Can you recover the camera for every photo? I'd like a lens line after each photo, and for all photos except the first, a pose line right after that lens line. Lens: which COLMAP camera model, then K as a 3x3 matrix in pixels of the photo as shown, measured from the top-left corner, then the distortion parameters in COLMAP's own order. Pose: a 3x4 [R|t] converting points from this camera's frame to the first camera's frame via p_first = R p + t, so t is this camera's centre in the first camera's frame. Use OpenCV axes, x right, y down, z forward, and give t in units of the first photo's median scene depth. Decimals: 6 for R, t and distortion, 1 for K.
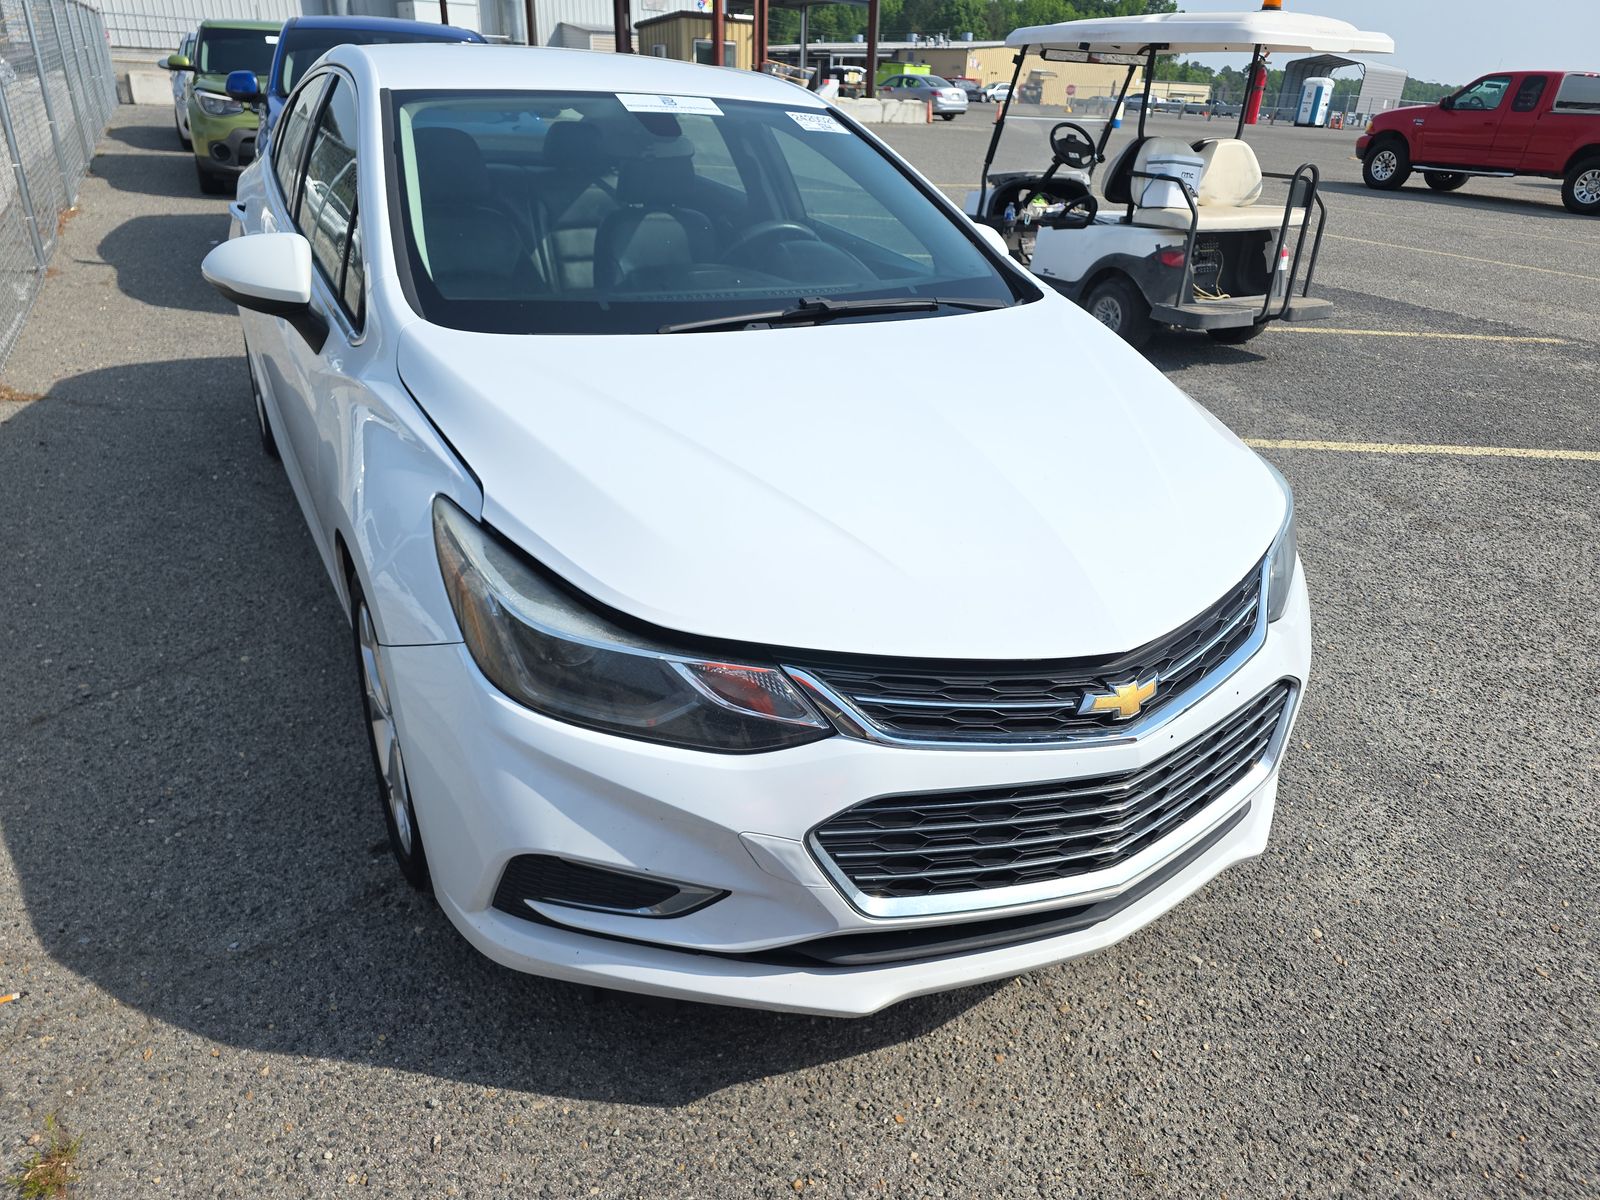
lens RADIAL K [[1083.6, 0, 815.5], [0, 1083.6, 528.0], [0, 0, 1]] dist [0.030495, -0.027030]
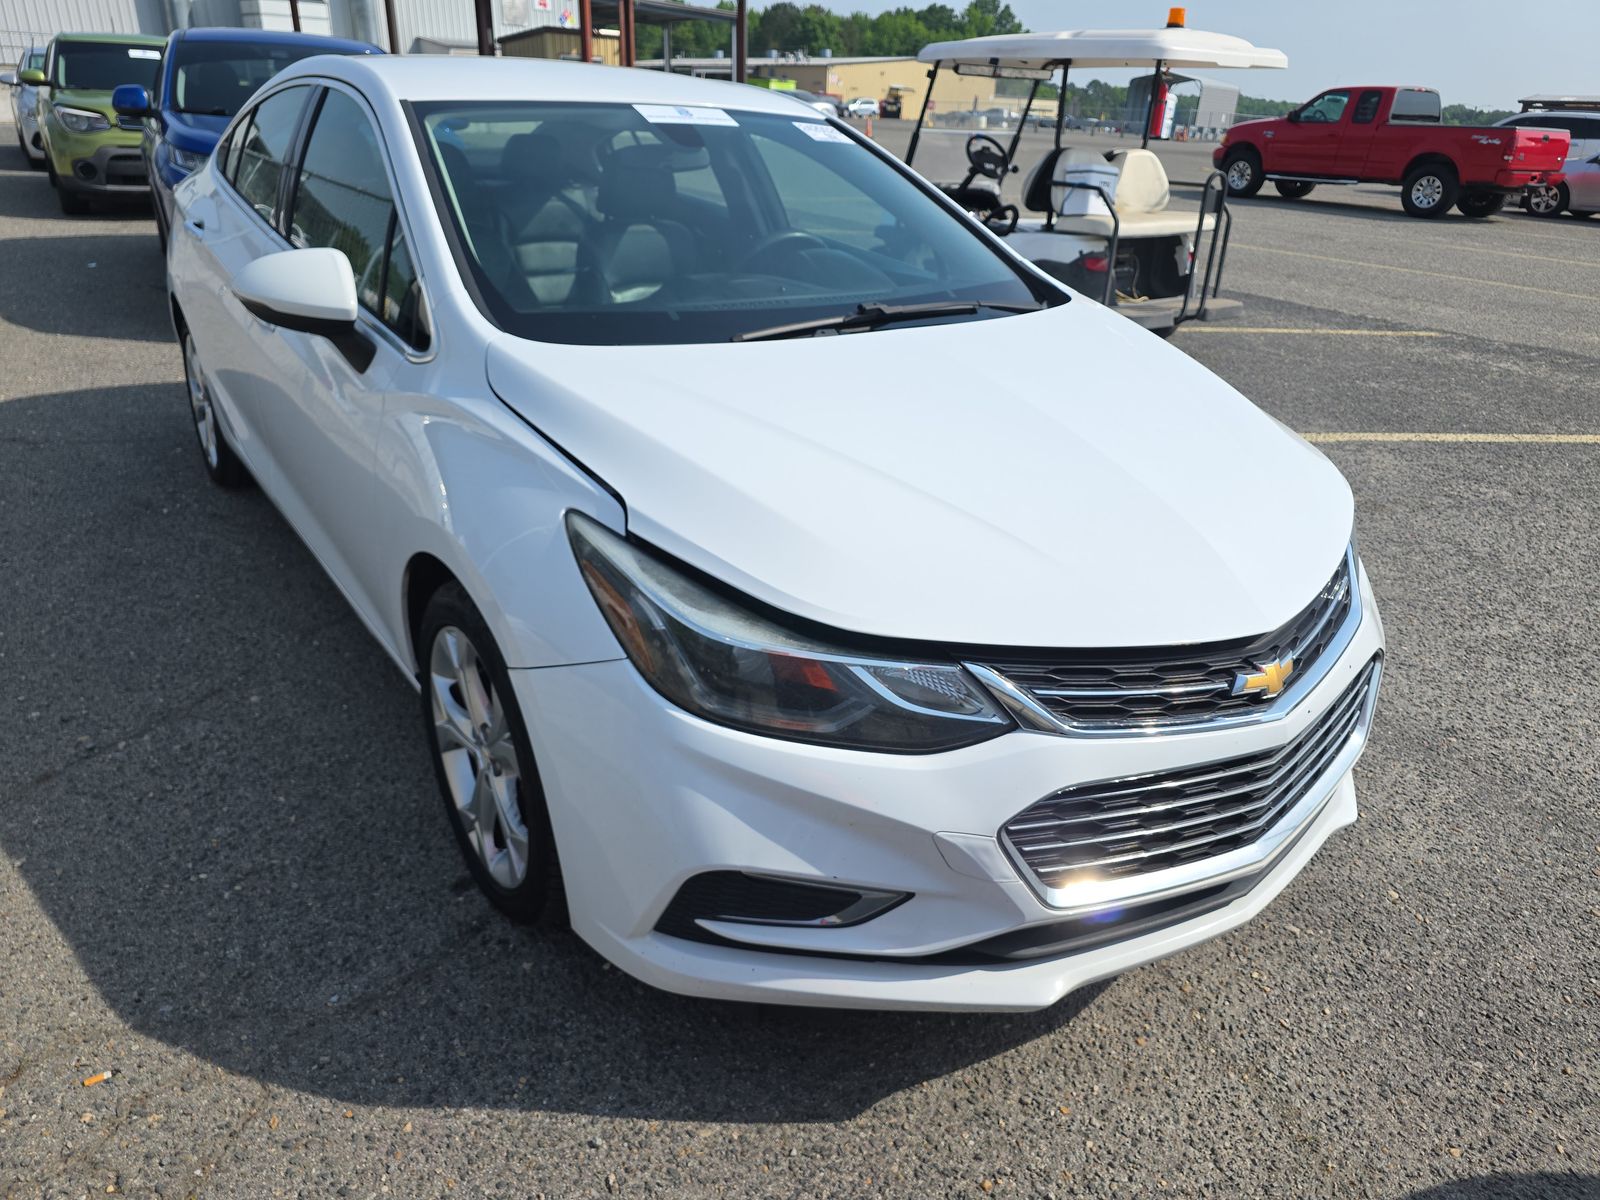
lens RADIAL K [[1083.6, 0, 819.1], [0, 1083.6, 513.3], [0, 0, 1]] dist [0.030495, -0.027030]
pose [[0.993109, -0.042814, 0.109098, -0.178945], [0.045396, 0.998742, -0.021298, 0.002339], [-0.108049, 0.026103, 0.993803, 0.007101]]
